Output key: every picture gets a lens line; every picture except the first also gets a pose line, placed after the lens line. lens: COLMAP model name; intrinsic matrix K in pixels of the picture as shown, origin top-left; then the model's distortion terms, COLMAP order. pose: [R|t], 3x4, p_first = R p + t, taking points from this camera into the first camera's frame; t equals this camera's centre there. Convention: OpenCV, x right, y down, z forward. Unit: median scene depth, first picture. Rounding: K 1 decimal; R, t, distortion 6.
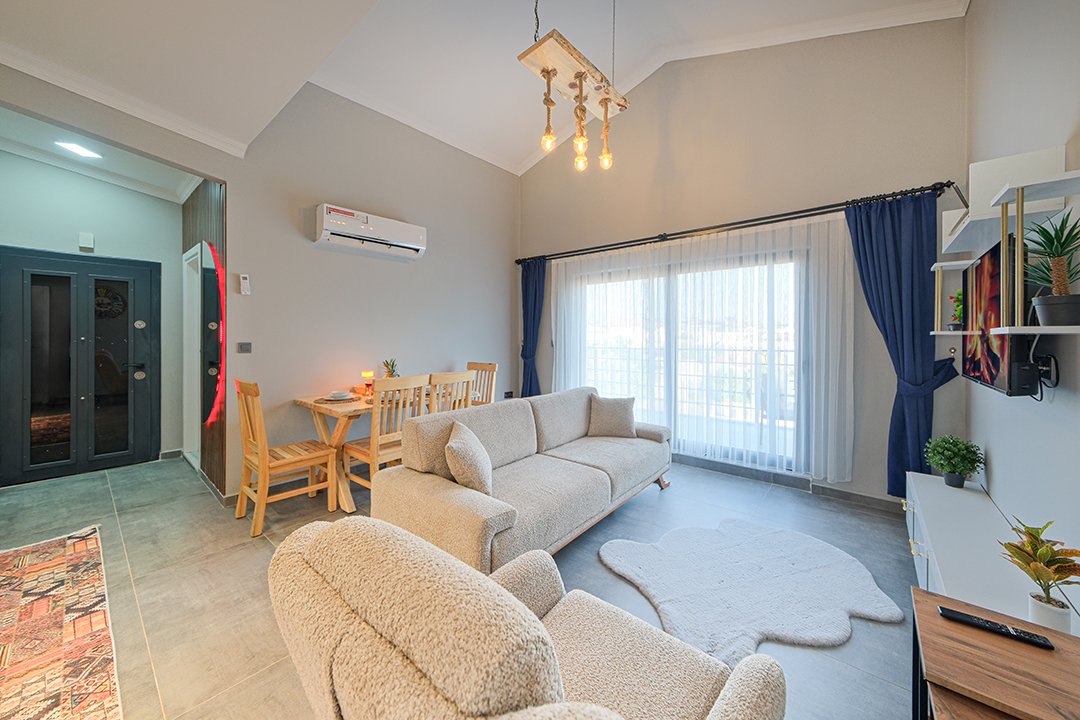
lens RADIAL K [[389.1, 0, 539.8], [0, 389.1, 336.0], [0, 0, 1]] dist [-0.000765, -0.000069]
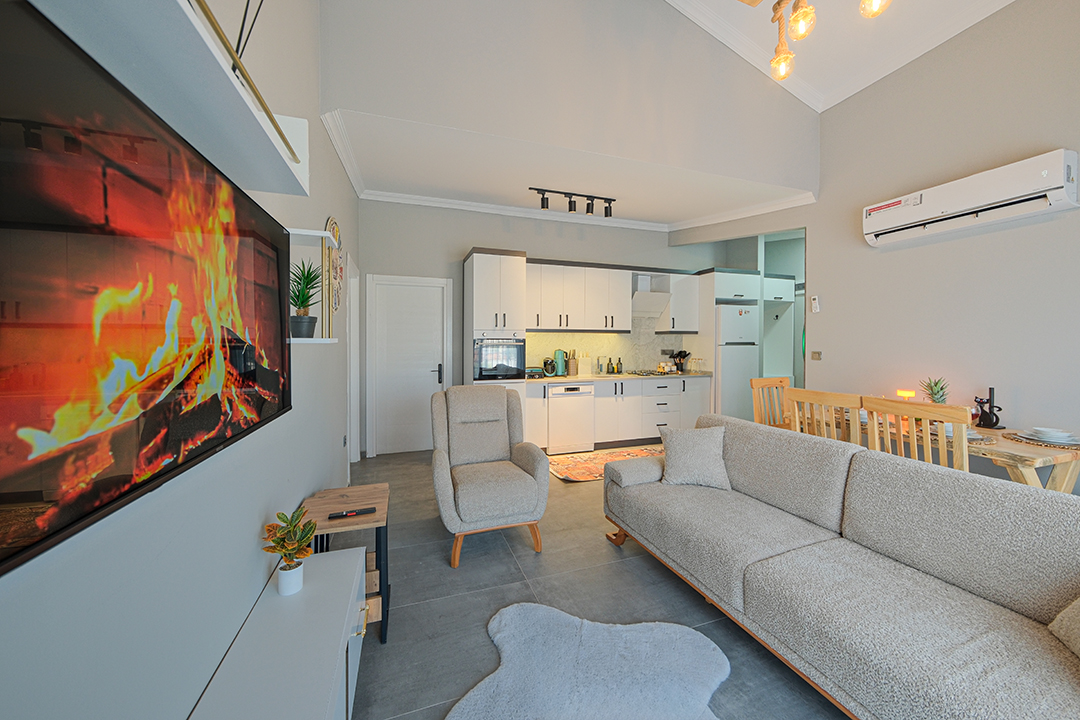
lens RADIAL K [[392.3, 0, 534.9], [0, 392.3, 343.0], [0, 0, 1]] dist [-0.000858, 0.000093]
pose [[-0.515343, -0.004971, -0.856970, 0.684643], [-0.001551, 0.999987, -0.004868, -0.001613], [0.856983, -0.001180, -0.515344, 0.791574]]
